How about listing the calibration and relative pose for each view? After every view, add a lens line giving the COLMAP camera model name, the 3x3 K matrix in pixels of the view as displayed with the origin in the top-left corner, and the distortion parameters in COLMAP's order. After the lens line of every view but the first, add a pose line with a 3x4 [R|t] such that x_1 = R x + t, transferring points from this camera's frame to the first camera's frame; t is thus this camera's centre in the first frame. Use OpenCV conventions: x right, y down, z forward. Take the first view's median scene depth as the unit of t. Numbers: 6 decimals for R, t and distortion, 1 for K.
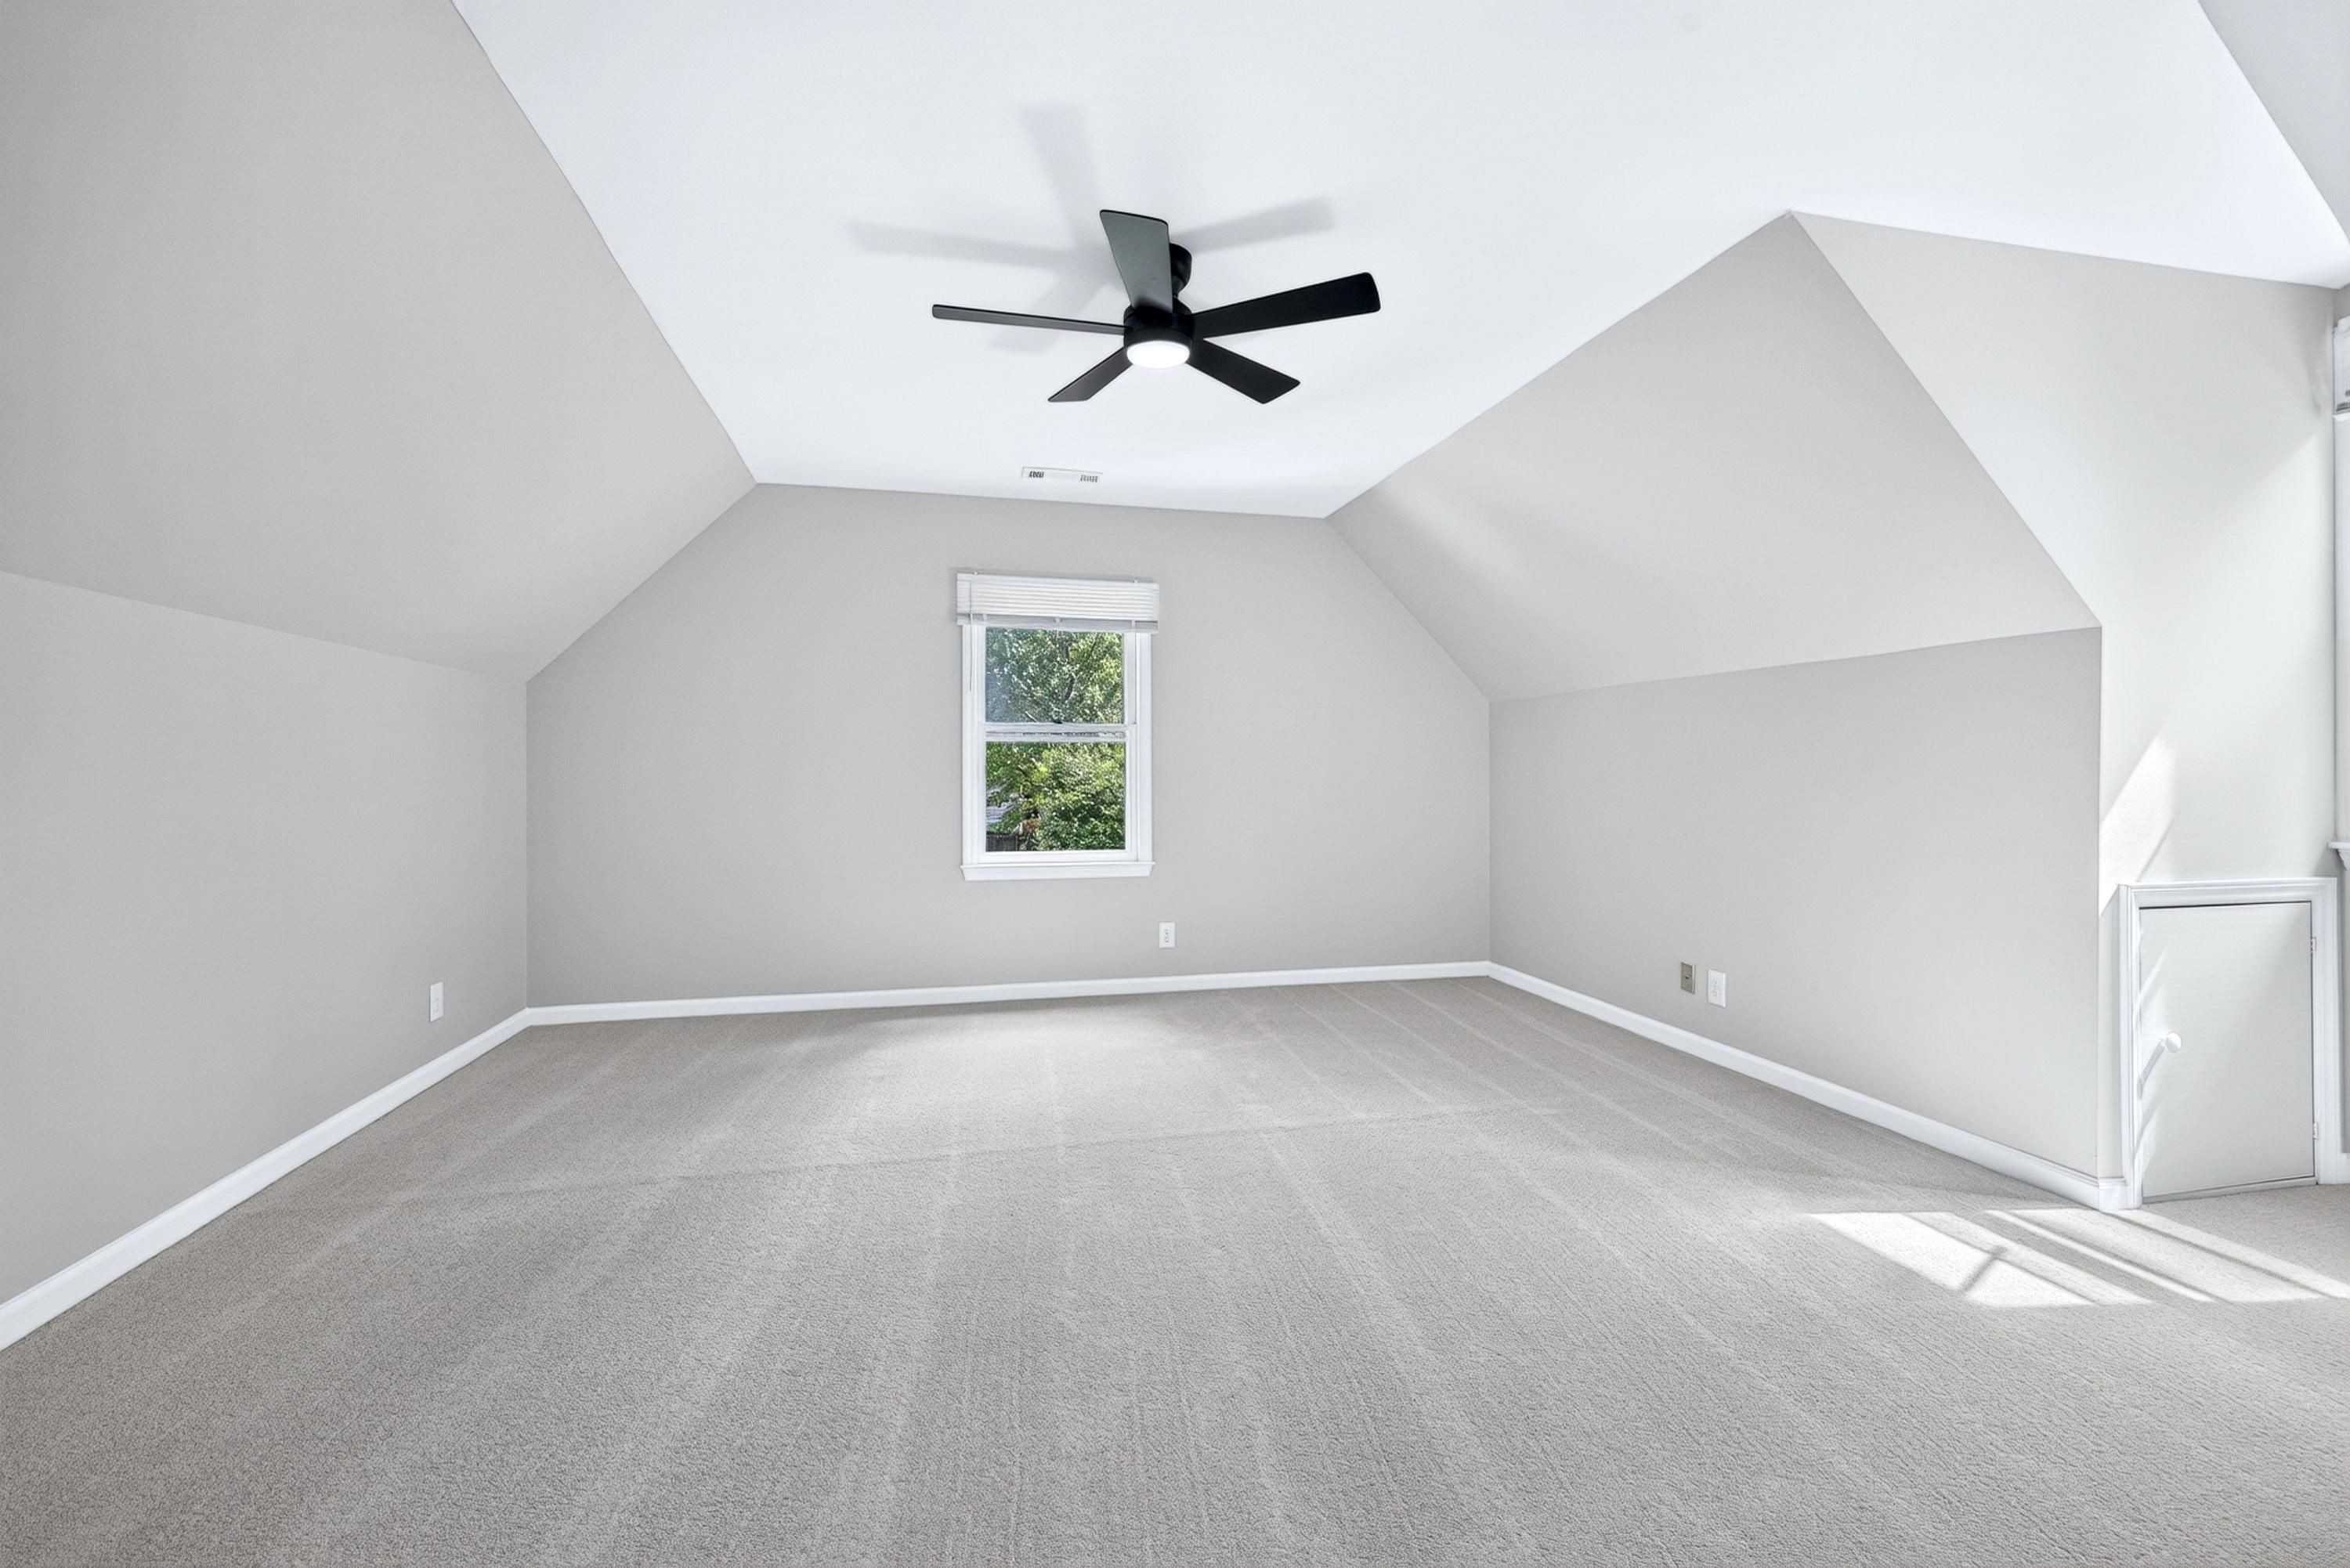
lens RADIAL K [[1043.1, 0, 1182.0], [0, 1043.1, 760.3], [0, 0, 1]] dist [0.002797, 0.000396]
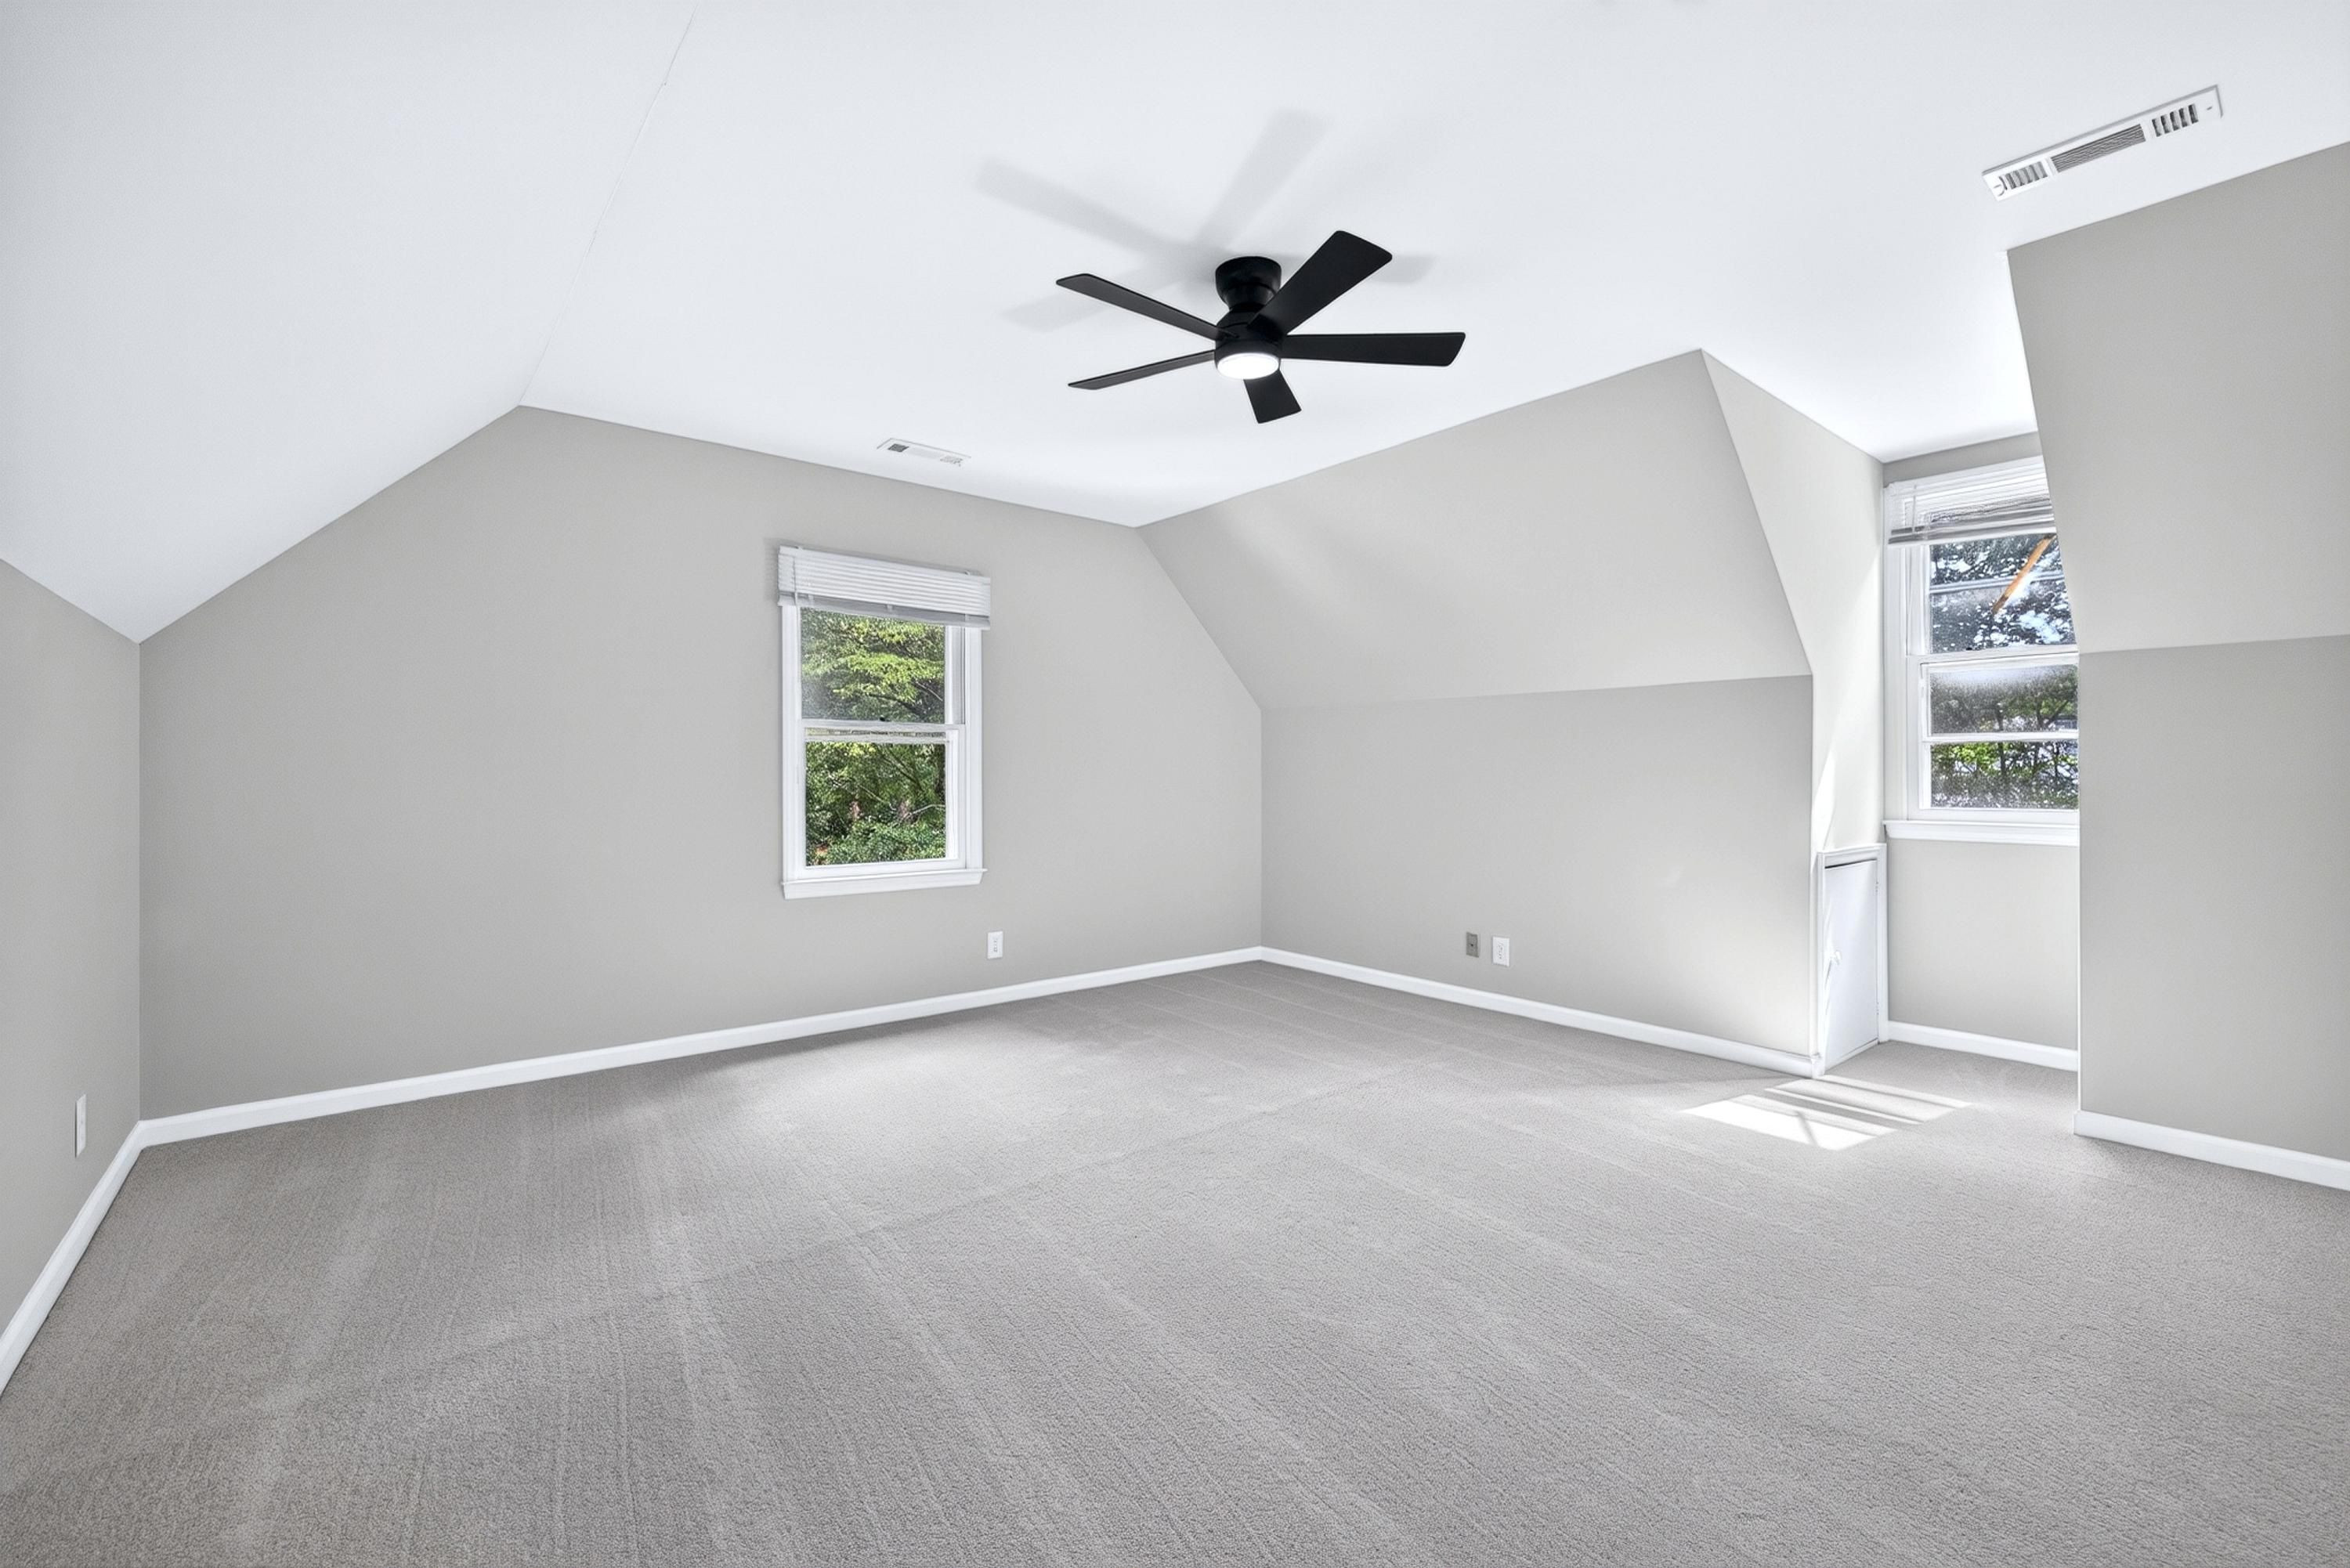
lens RADIAL K [[1043.1, 0, 1182.0], [0, 1043.1, 760.3], [0, 0, 1]] dist [0.002797, 0.000396]
pose [[0.883745, 0.006541, 0.467924, -0.379115], [-0.006089, 0.999978, -0.002480, -0.000615], [-0.467930, -0.000658, 0.883765, 0.087012]]
